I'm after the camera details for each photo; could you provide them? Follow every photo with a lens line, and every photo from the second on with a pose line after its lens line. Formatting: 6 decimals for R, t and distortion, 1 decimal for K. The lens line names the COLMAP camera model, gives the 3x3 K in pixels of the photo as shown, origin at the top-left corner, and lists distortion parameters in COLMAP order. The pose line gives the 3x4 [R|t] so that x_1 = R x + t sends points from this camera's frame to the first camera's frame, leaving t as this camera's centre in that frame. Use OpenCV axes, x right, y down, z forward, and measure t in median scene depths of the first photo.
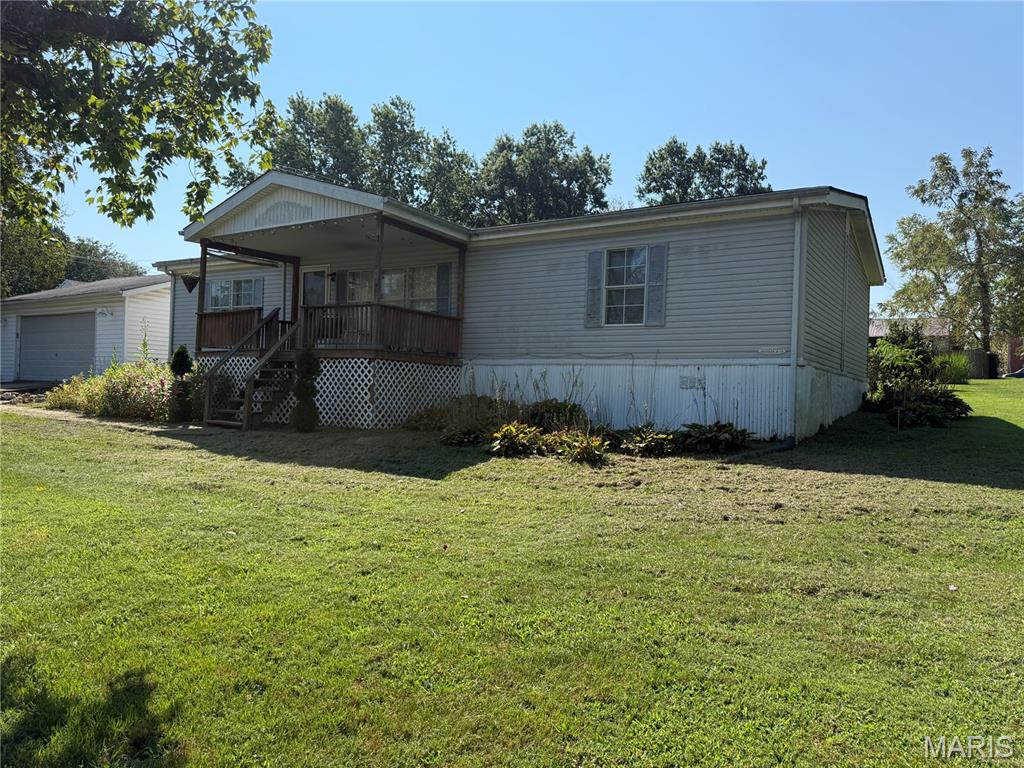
lens RADIAL K [[717.1, 0, 512.4], [0, 717.1, 400.4], [0, 0, 1]] dist [0.108271, -0.131934]
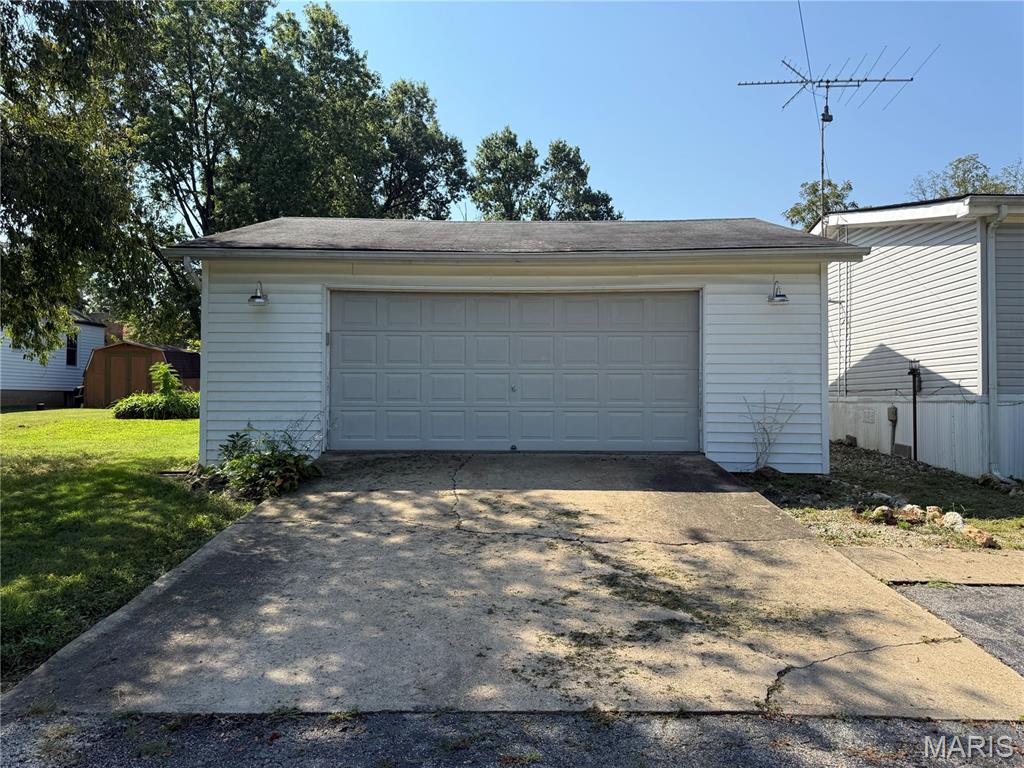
lens RADIAL K [[718.7, 0, 513.9], [0, 718.7, 385.0], [0, 0, 1]] dist [0.113217, -0.167785]
pose [[0.847832, -0.017332, 0.529981, -1.455161], [0.027648, 0.999551, -0.011540, -0.100946], [-0.529543, 0.024437, 0.847931, 1.116158]]
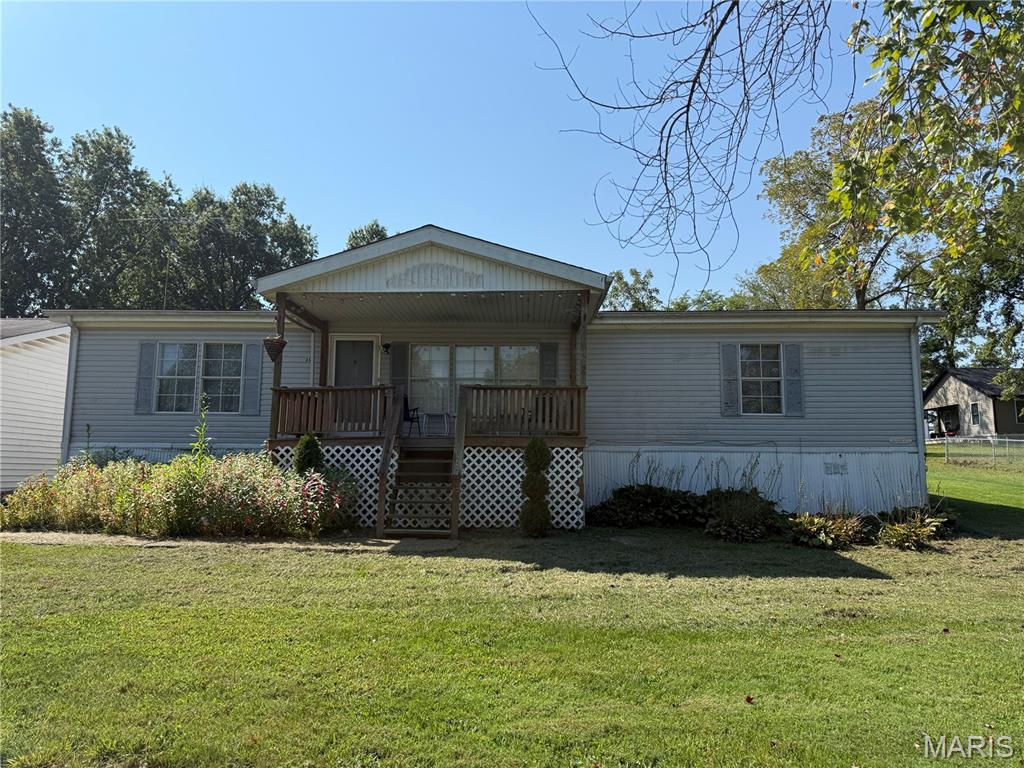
lens RADIAL K [[718.7, 0, 513.9], [0, 718.7, 385.0], [0, 0, 1]] dist [0.113217, -0.167785]
pose [[0.858563, 0.035872, 0.511452, -0.676379], [0.026571, 0.993096, -0.114257, -0.033208], [-0.512019, 0.111687, 0.851682, 0.252526]]
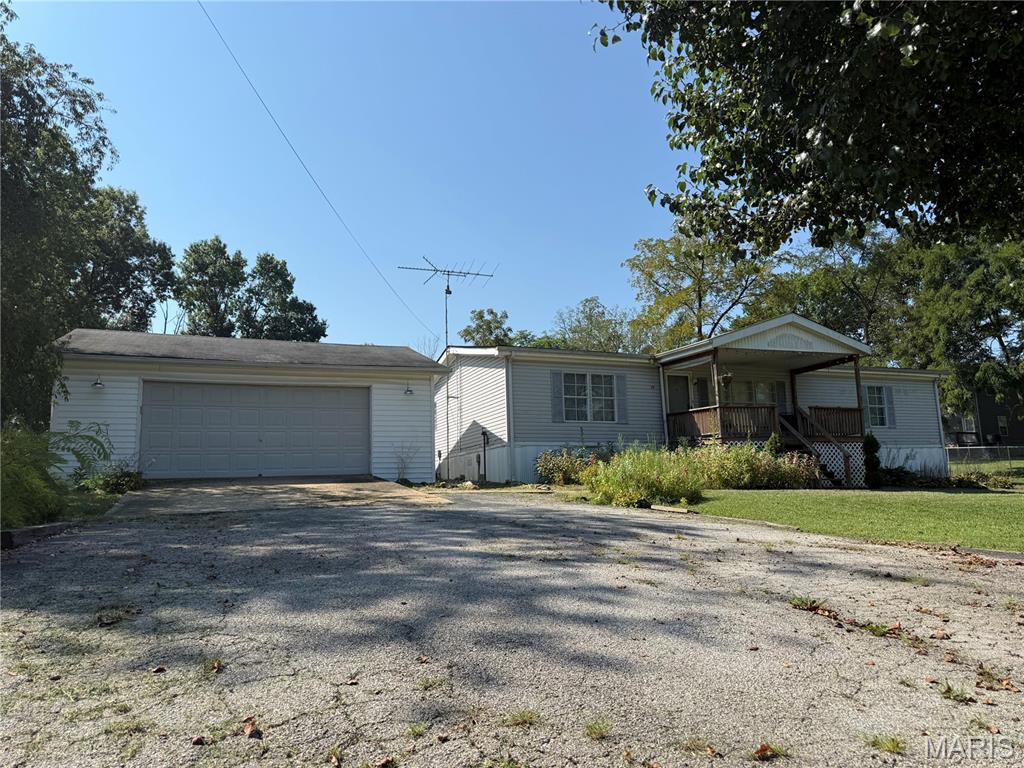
lens RADIAL K [[718.7, 0, 513.9], [0, 718.7, 385.0], [0, 0, 1]] dist [0.113217, -0.167785]
pose [[0.571831, 0.078632, 0.816594, -1.854002], [0.055069, 0.989471, -0.133842, -0.008319], [-0.818521, 0.121504, 0.561481, 0.658036]]
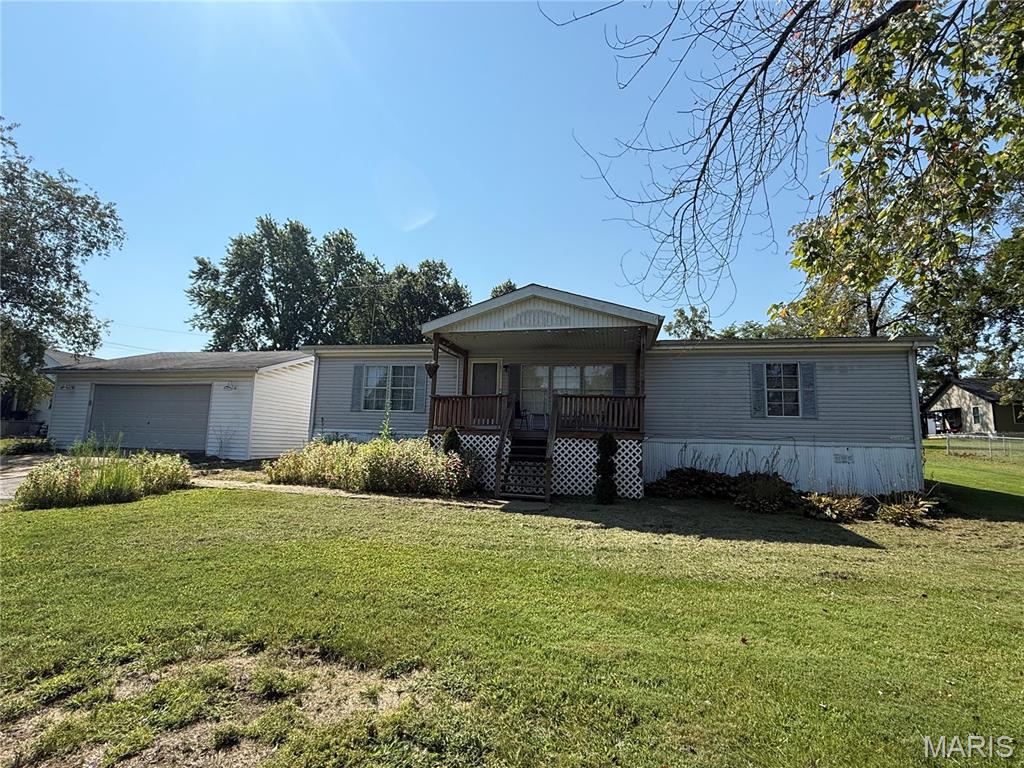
lens RADIAL K [[499.5, 0, 510.2], [0, 499.5, 382.6], [0, 0, 1]] dist [0.003496, -0.000038]
pose [[0.939895, 0.043114, 0.338732, -0.651754], [0.001997, 0.991286, -0.131713, -0.040418], [-0.341459, 0.124473, 0.931618, 0.245323]]
